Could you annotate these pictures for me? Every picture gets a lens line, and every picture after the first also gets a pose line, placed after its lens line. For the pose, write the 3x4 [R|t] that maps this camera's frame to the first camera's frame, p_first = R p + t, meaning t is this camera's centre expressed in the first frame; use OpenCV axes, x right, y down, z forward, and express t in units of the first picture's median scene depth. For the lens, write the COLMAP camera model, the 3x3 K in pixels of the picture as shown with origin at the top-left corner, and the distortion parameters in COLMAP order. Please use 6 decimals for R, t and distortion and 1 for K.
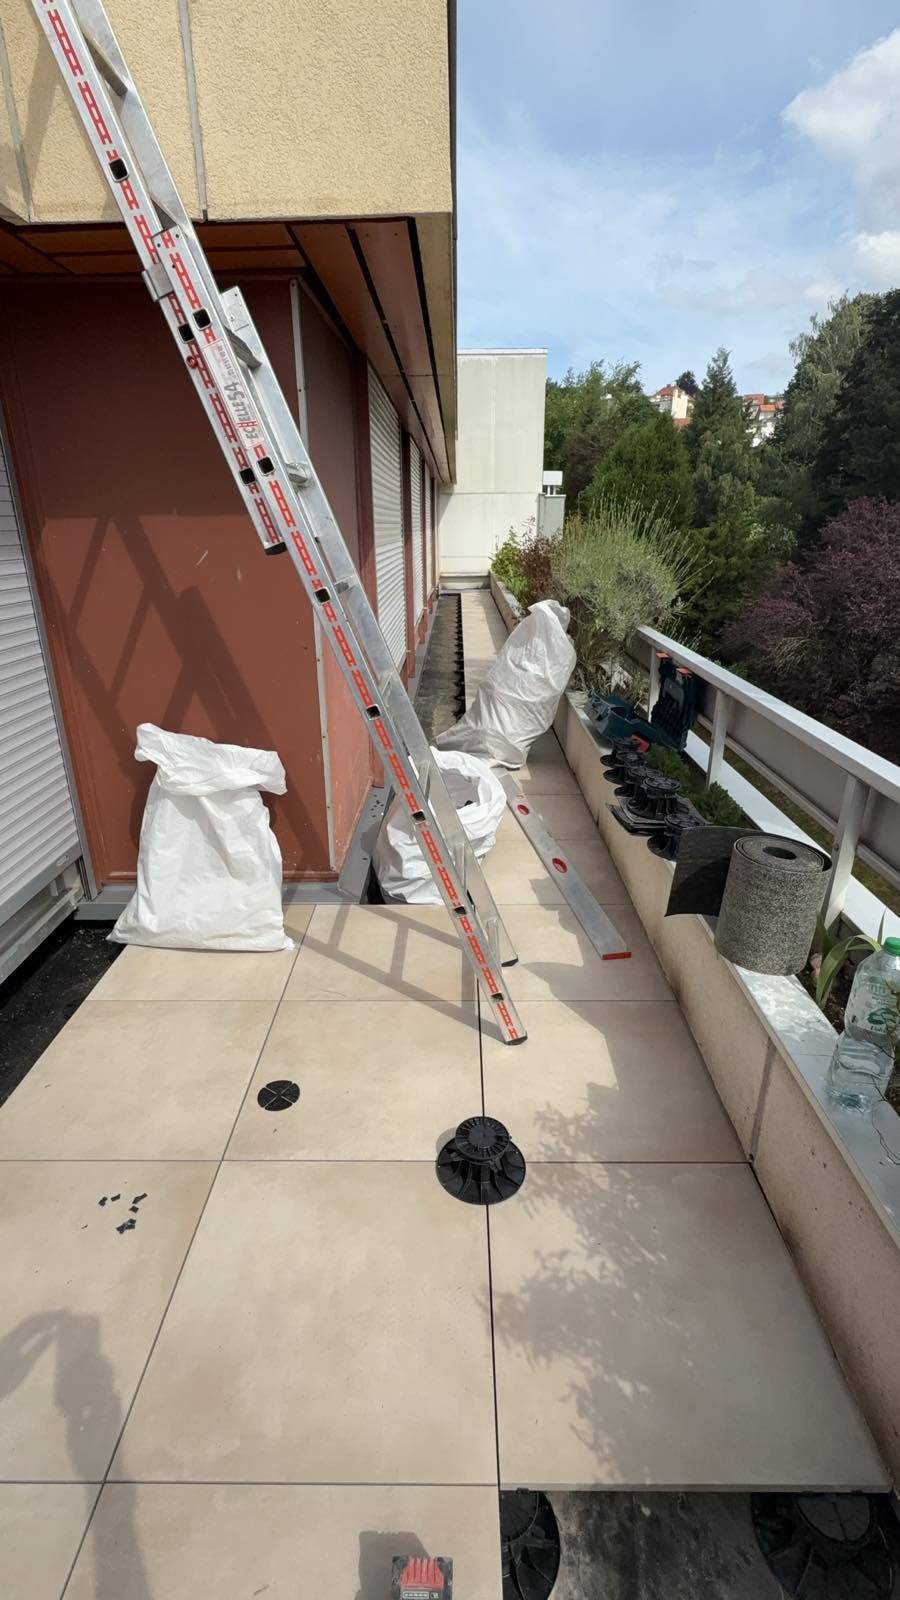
lens RADIAL K [[742.1, 0, 450.0], [0, 742.1, 800.0], [0, 0, 1]] dist [0.000121, 0.000654]
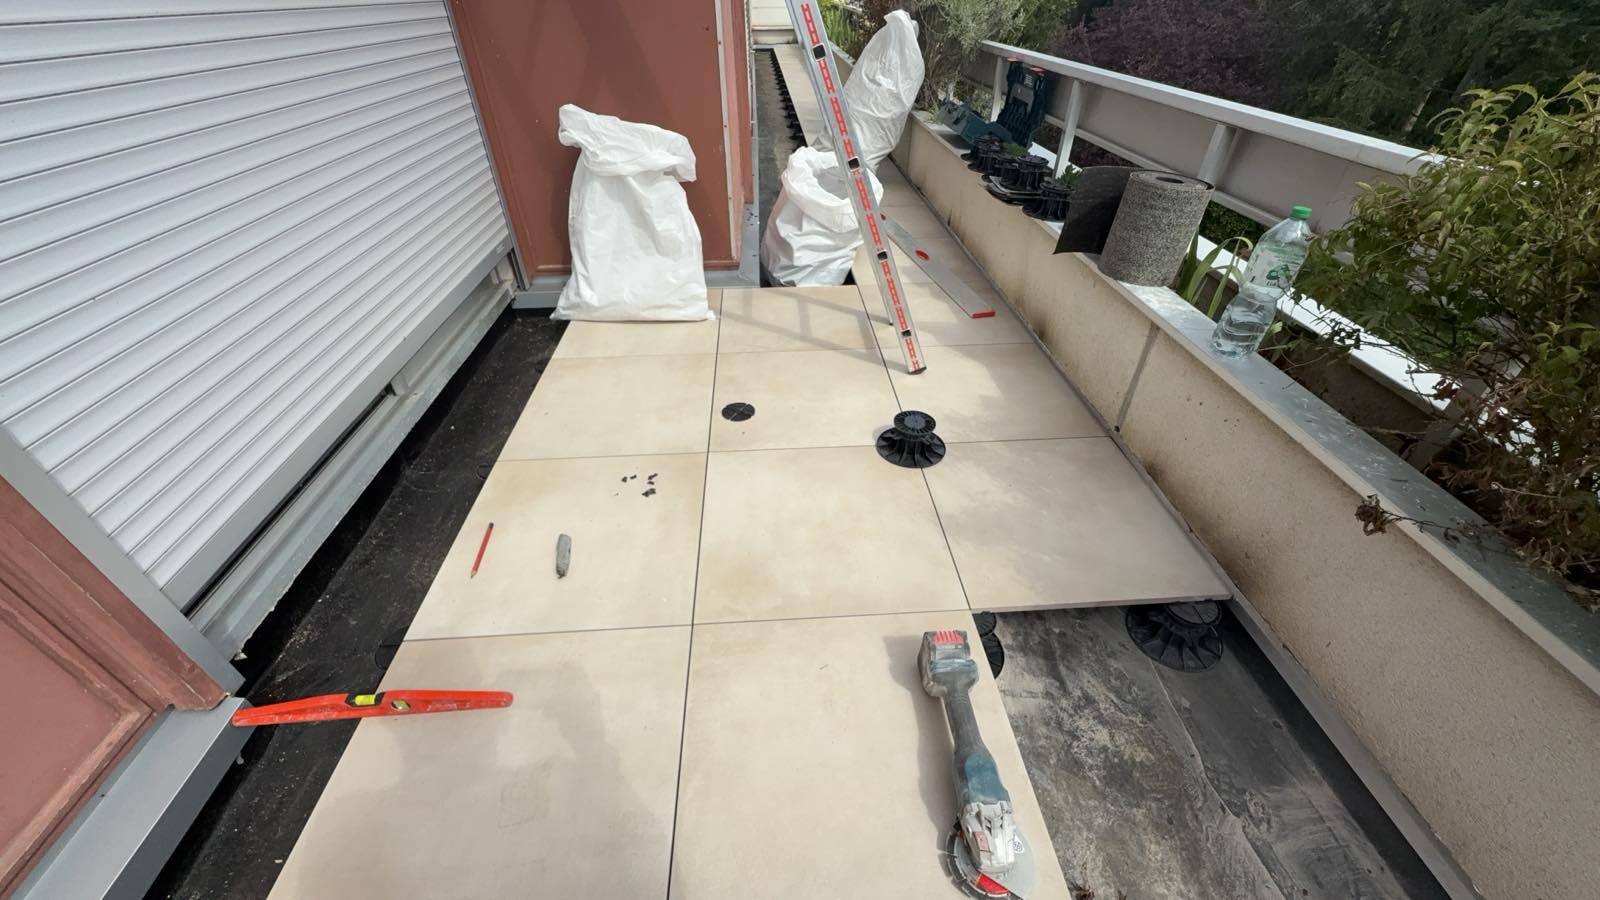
lens RADIAL K [[618.3, 0, 800.0], [0, 618.3, 450.0], [0, 0, 1]] dist [-0.000060, 0.000003]
pose [[0.997424, -0.041387, 0.058591, -0.146400], [0.023097, 0.958572, 0.283912, 0.127659], [-0.067914, -0.281828, 0.957058, -0.015974]]
